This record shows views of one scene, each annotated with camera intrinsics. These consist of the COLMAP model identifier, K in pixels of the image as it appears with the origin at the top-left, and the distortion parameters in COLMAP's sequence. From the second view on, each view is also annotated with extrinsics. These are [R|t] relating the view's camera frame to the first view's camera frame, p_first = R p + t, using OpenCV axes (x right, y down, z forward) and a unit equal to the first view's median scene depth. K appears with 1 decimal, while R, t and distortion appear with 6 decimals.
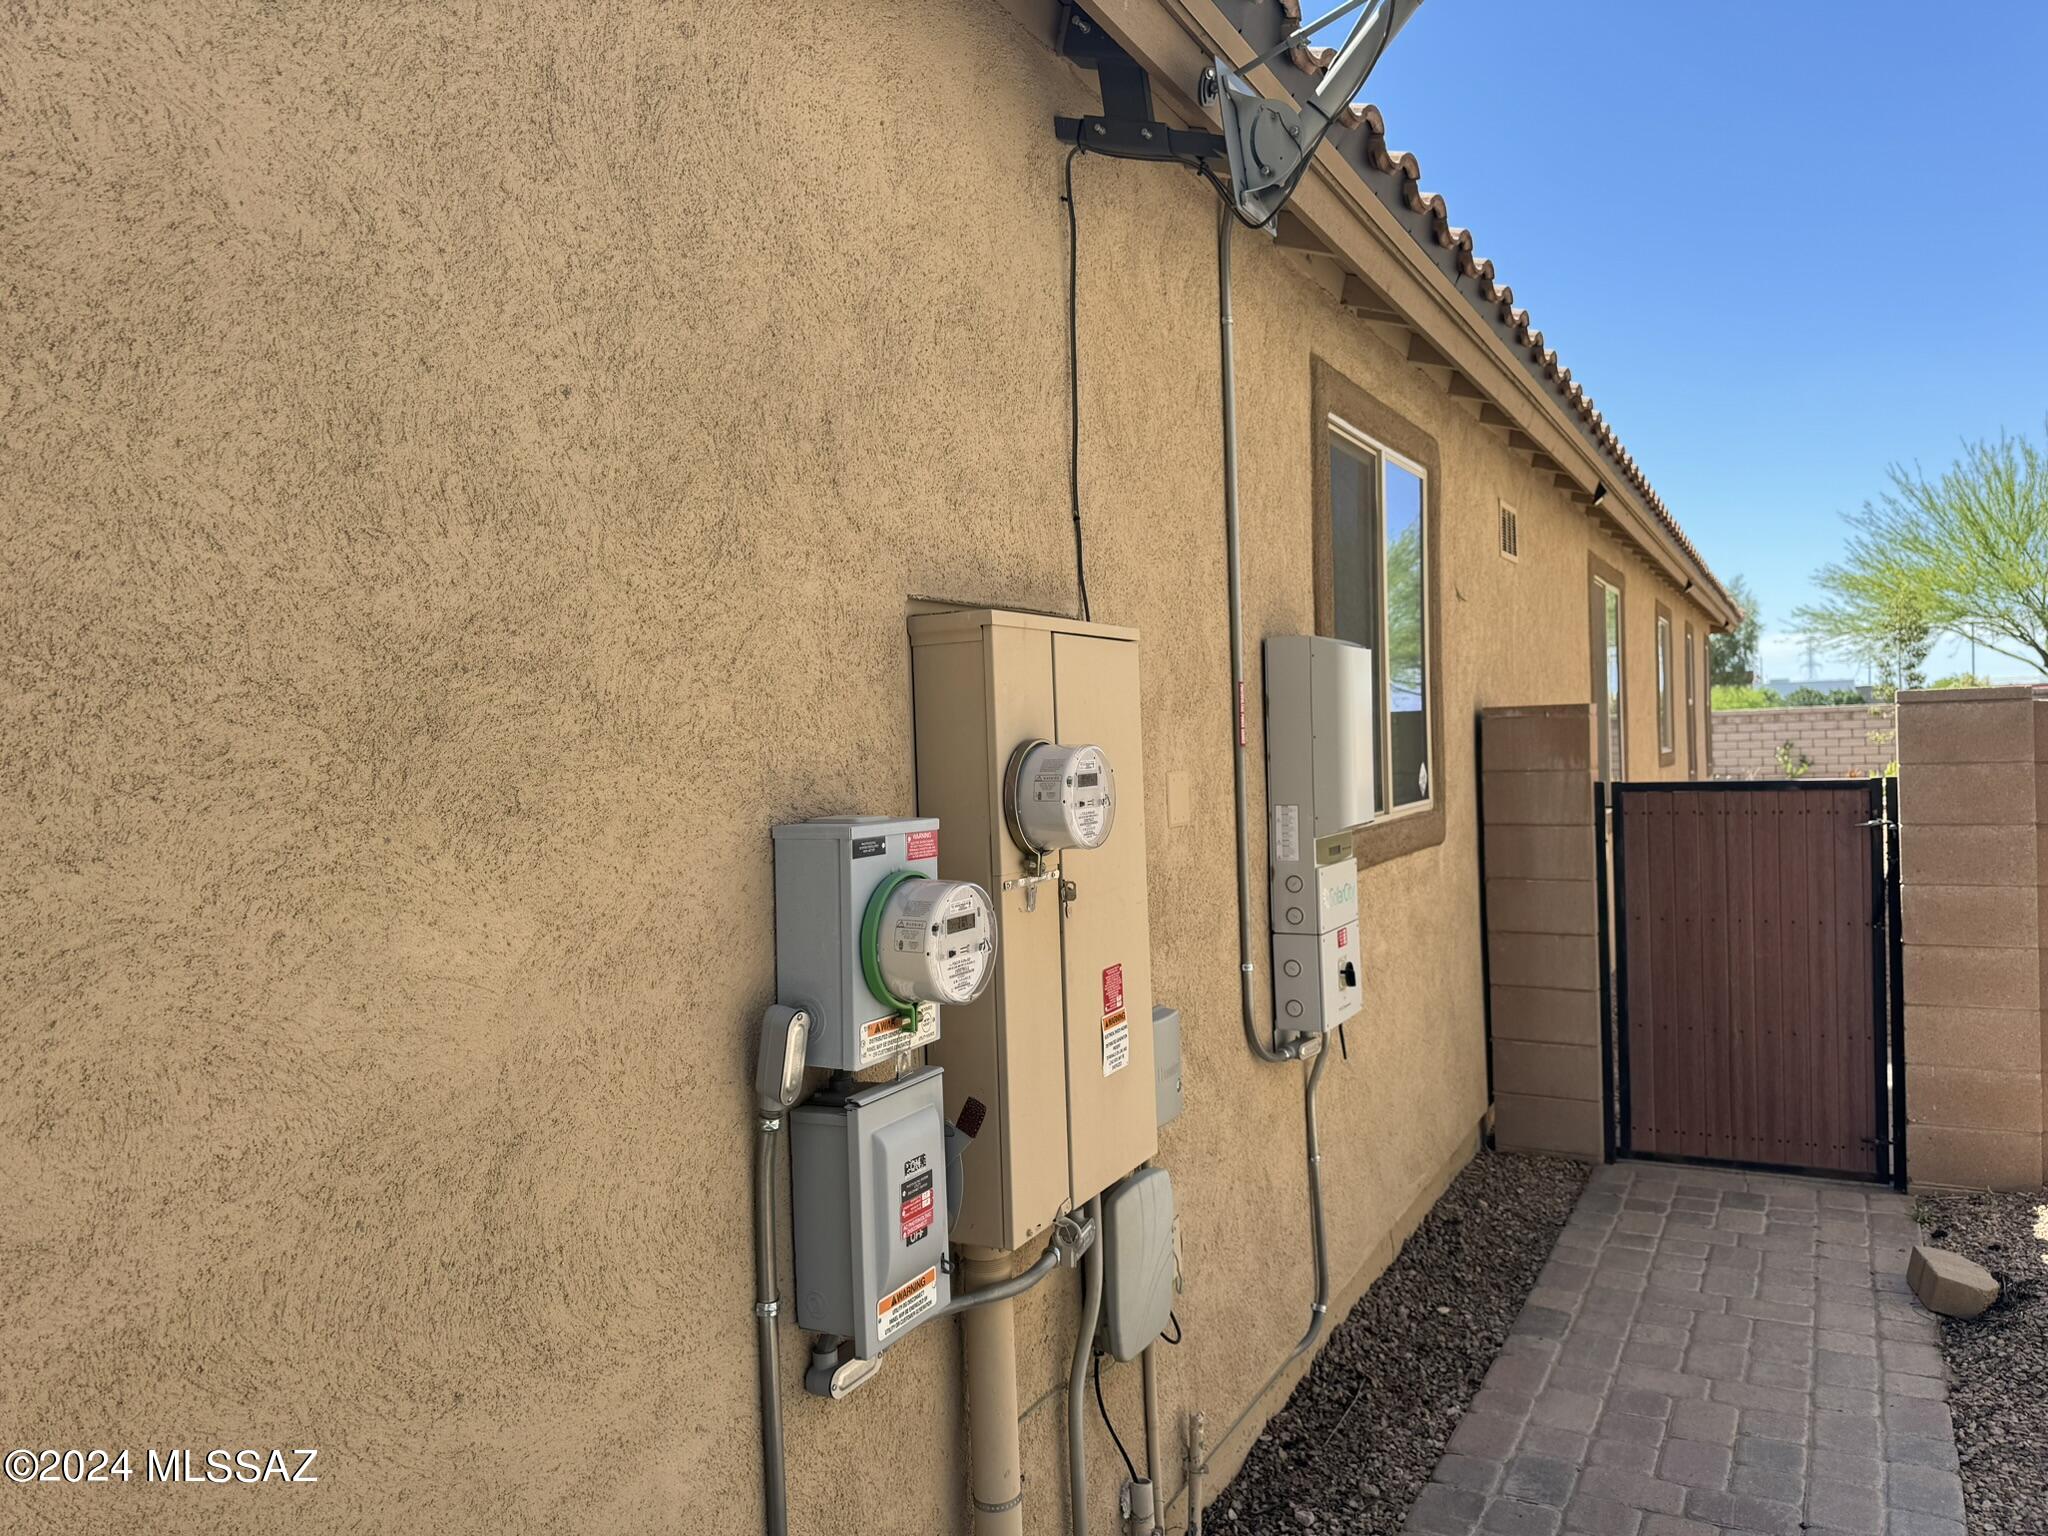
lens RADIAL K [[1456.7, 0, 1031.8], [0, 1456.7, 773.1], [0, 0, 1]] dist [0.039950, -0.000174]
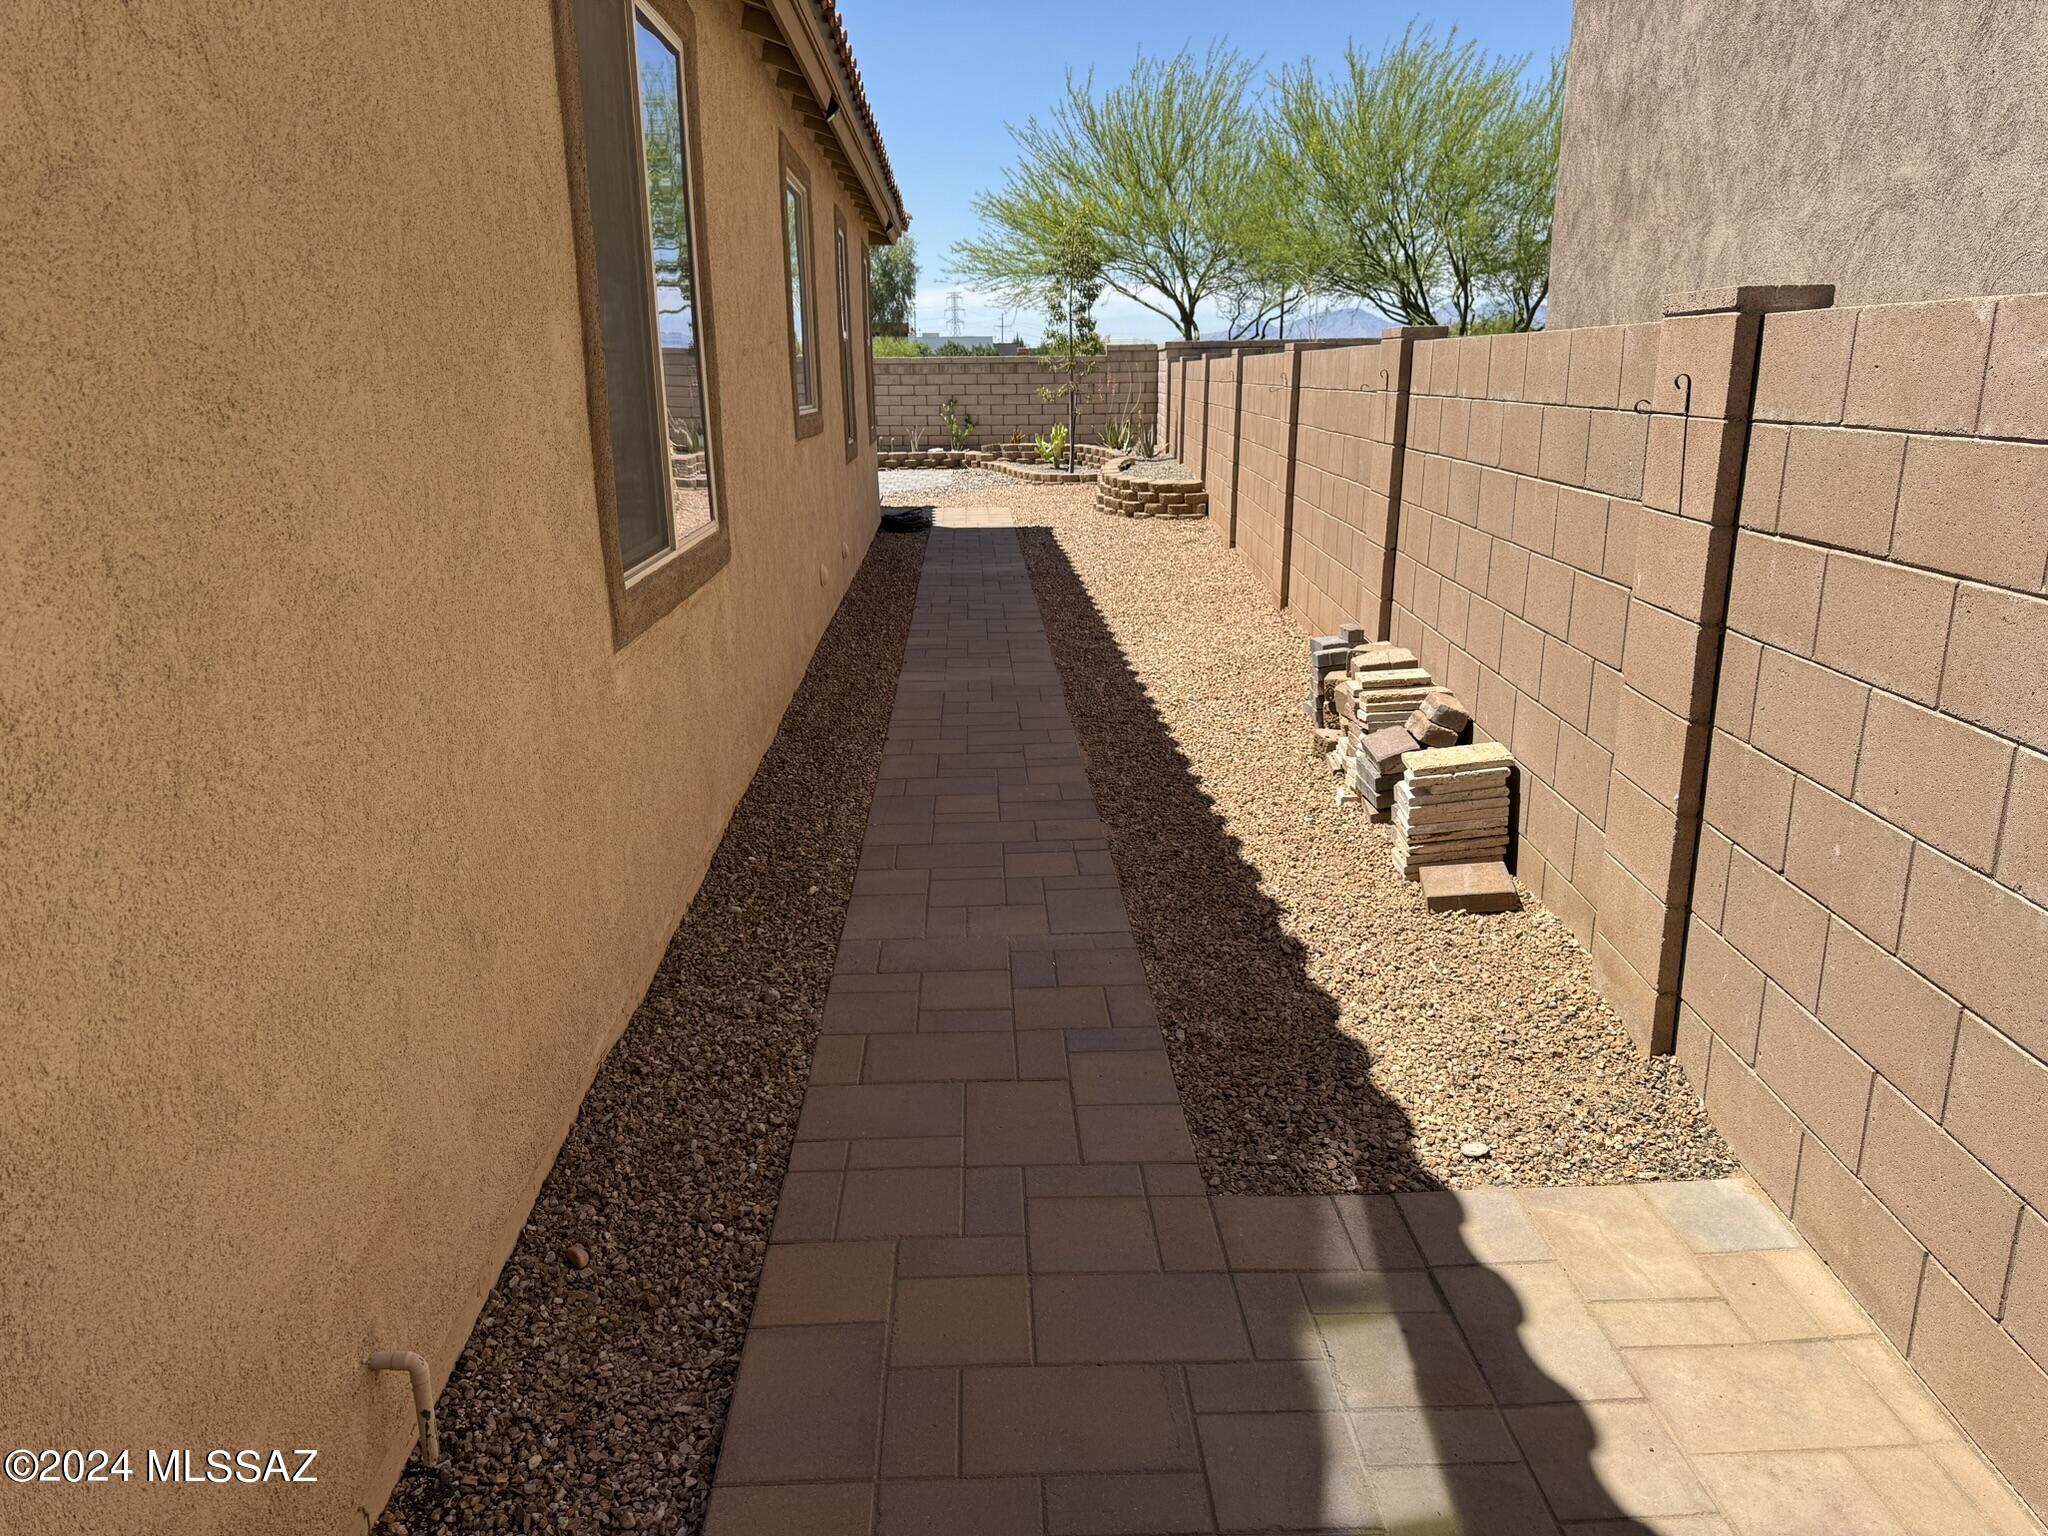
lens RADIAL K [[1456.7, 0, 1031.8], [0, 1456.7, 773.1], [0, 0, 1]] dist [0.039950, -0.000174]
pose [[0.858634, -0.111044, 0.500416, 0.090806], [-0.009019, 0.972829, 0.231349, -0.005184], [-0.512509, -0.203157, 0.834303, 0.196725]]
